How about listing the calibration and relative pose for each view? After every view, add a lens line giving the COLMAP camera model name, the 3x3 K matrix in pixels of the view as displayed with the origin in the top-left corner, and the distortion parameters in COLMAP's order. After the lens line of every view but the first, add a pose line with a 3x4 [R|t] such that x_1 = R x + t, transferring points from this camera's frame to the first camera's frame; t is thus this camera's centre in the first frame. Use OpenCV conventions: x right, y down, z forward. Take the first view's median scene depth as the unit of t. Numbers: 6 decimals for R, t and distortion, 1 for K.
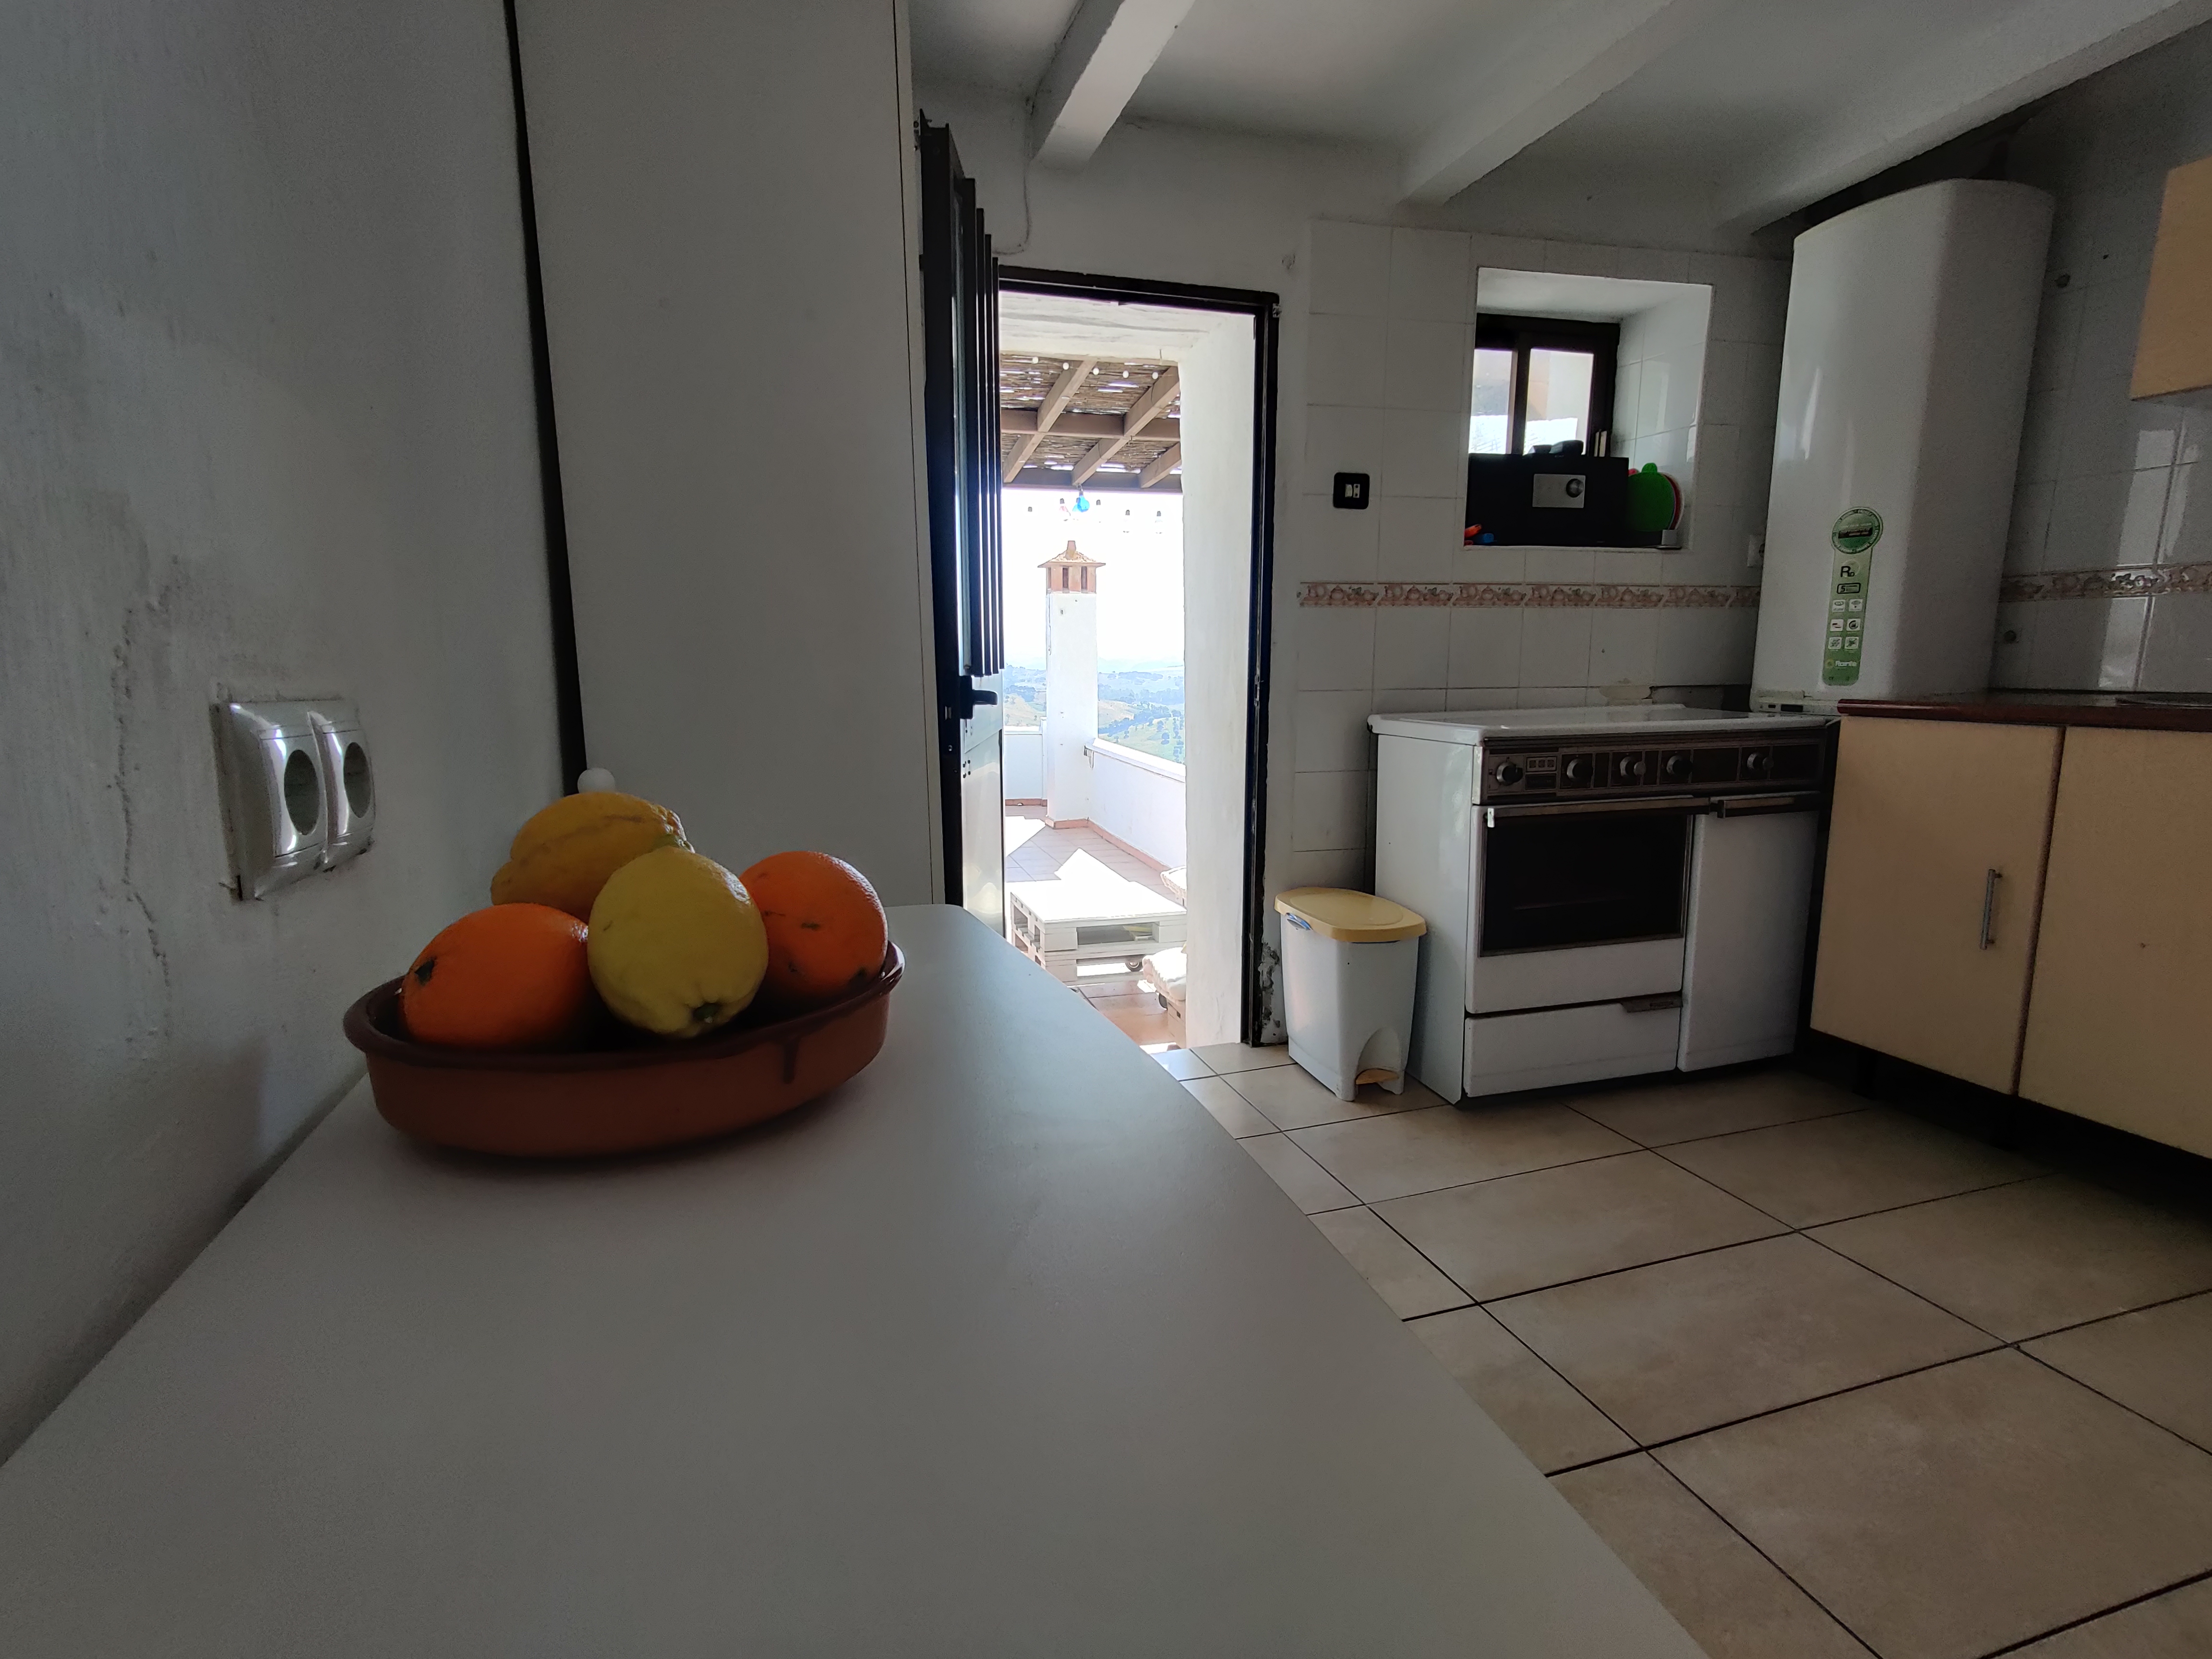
lens RADIAL K [[1086.4, 0, 1104.9], [0, 1086.4, 833.4], [0, 0, 1]] dist [-0.000555, -0.000226]
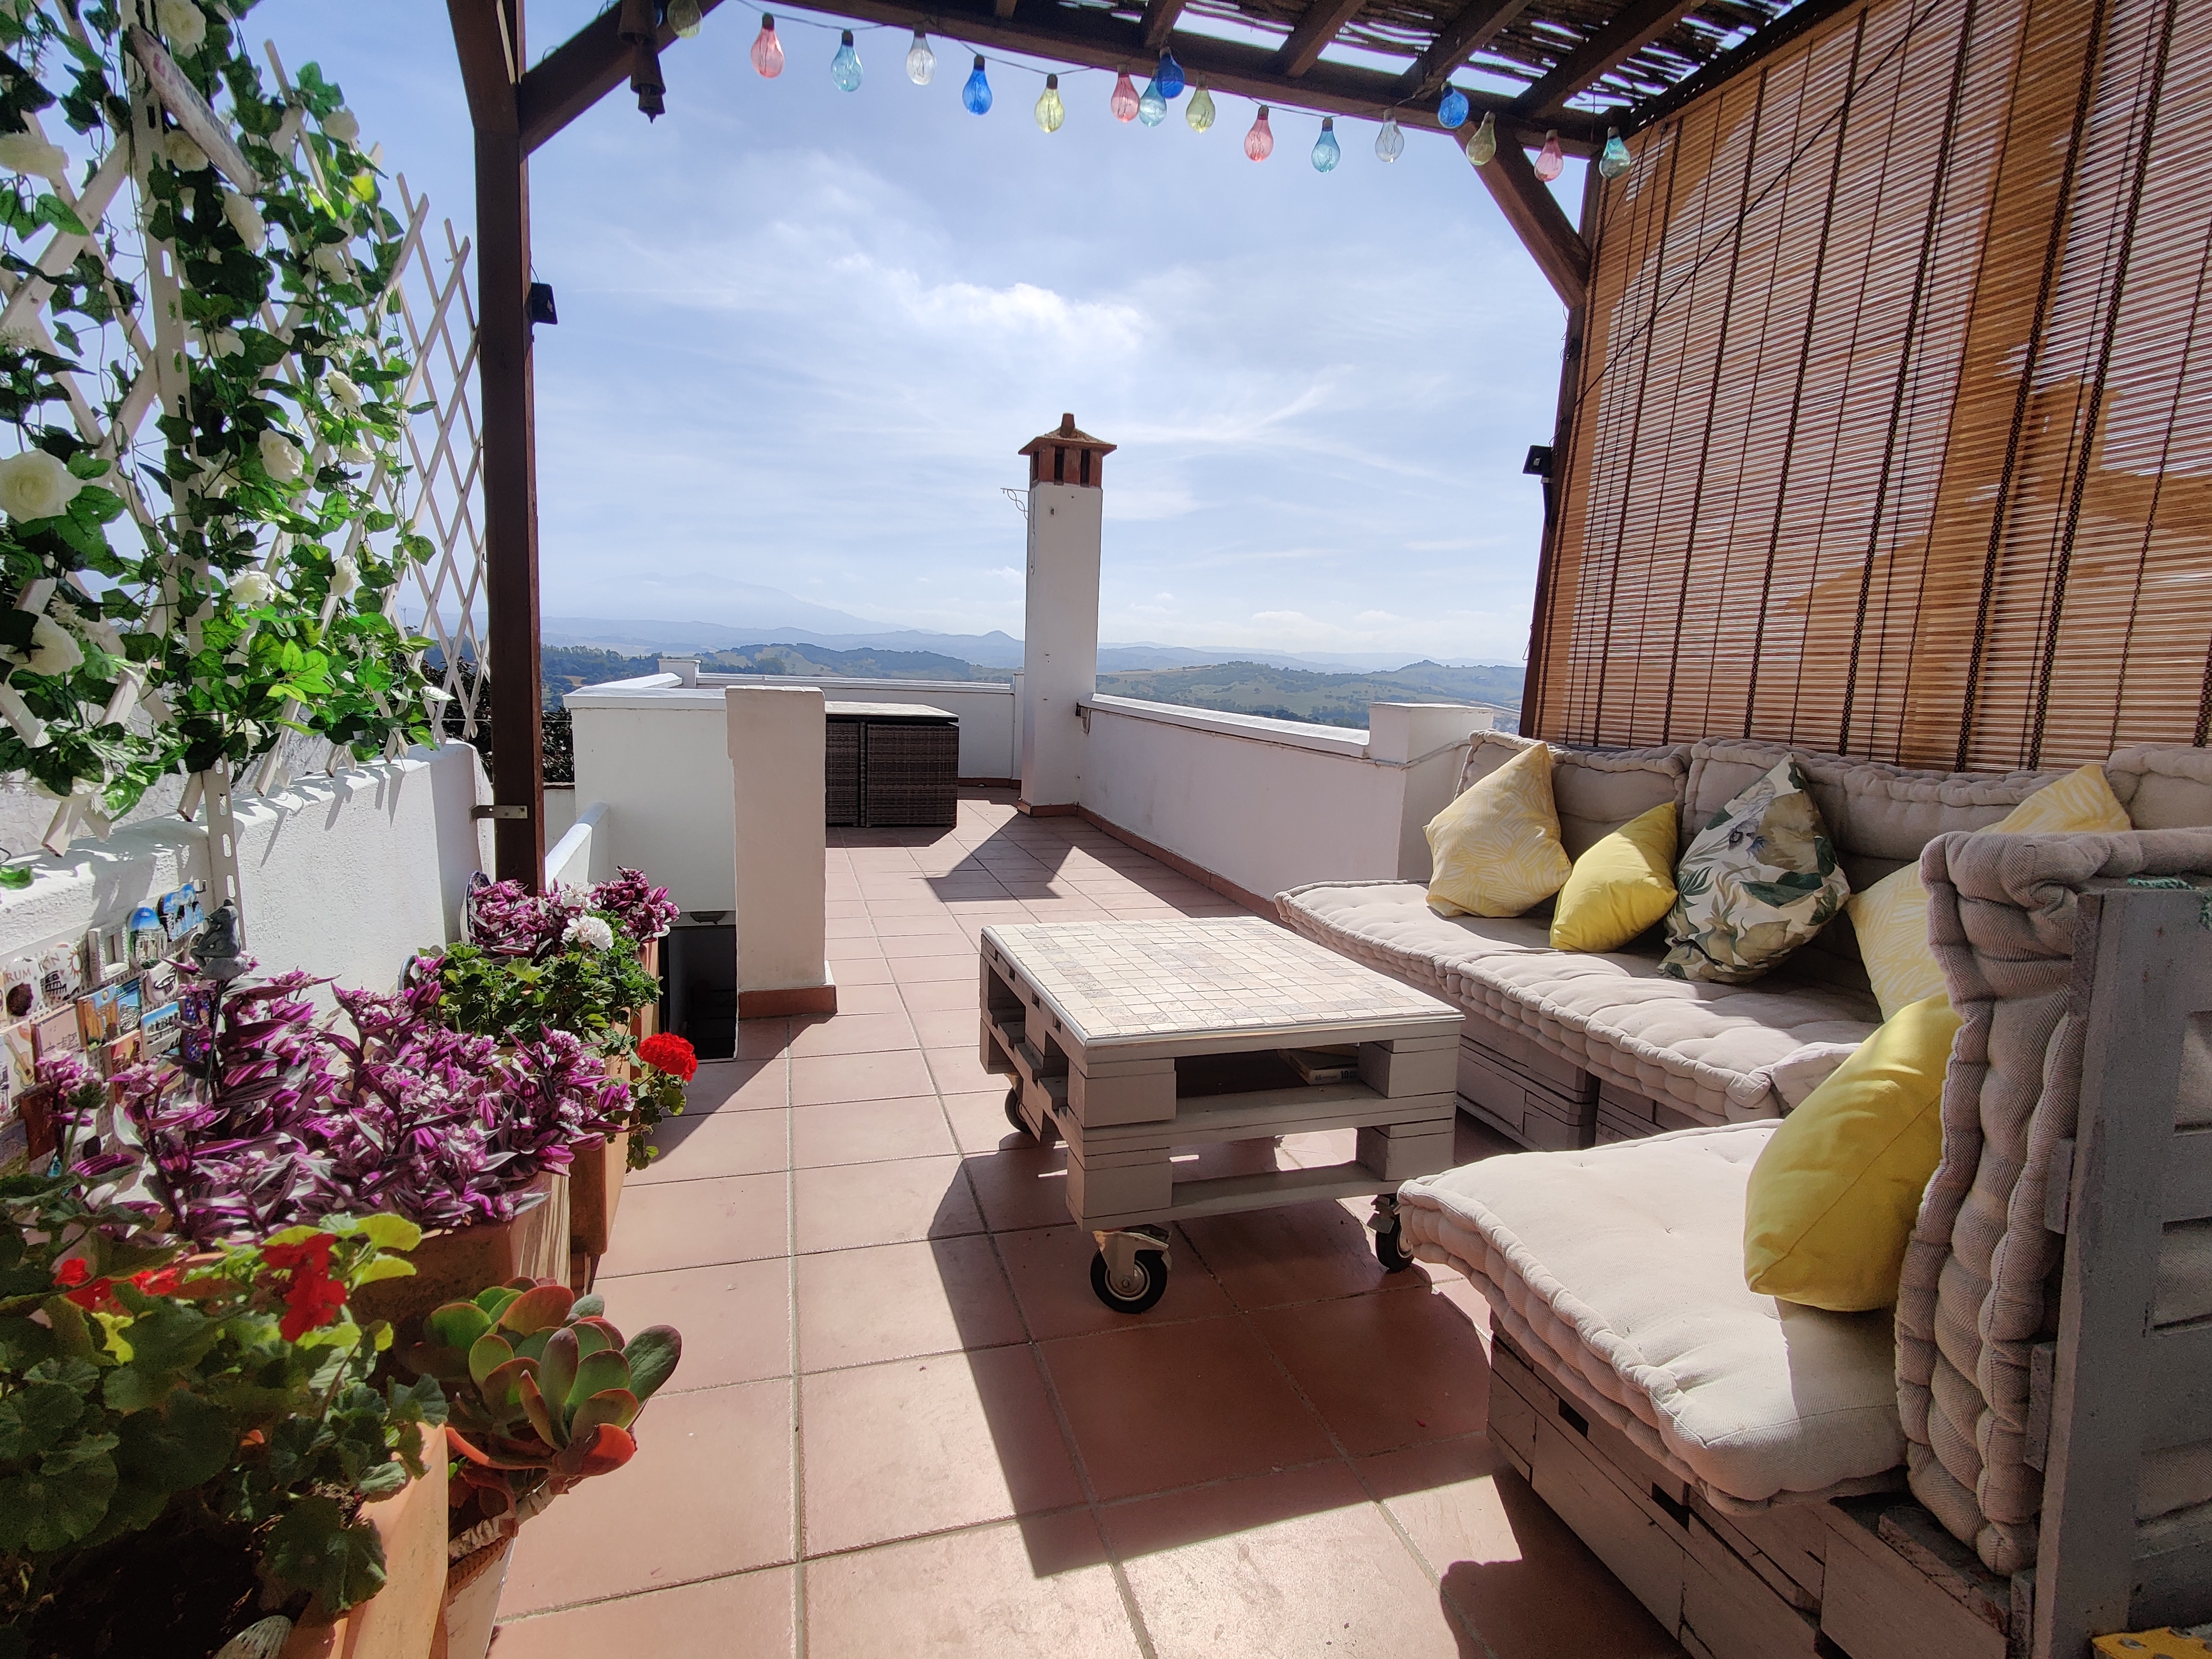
lens RADIAL K [[1086.4, 0, 1098.2], [0, 1086.4, 833.6], [0, 0, 1]] dist [-0.000555, -0.000226]
pose [[0.998632, 0.034282, 0.039479, -0.030438], [-0.034114, 0.999406, -0.004911, 0.007525], [-0.039624, 0.003557, 0.999208, 0.291826]]
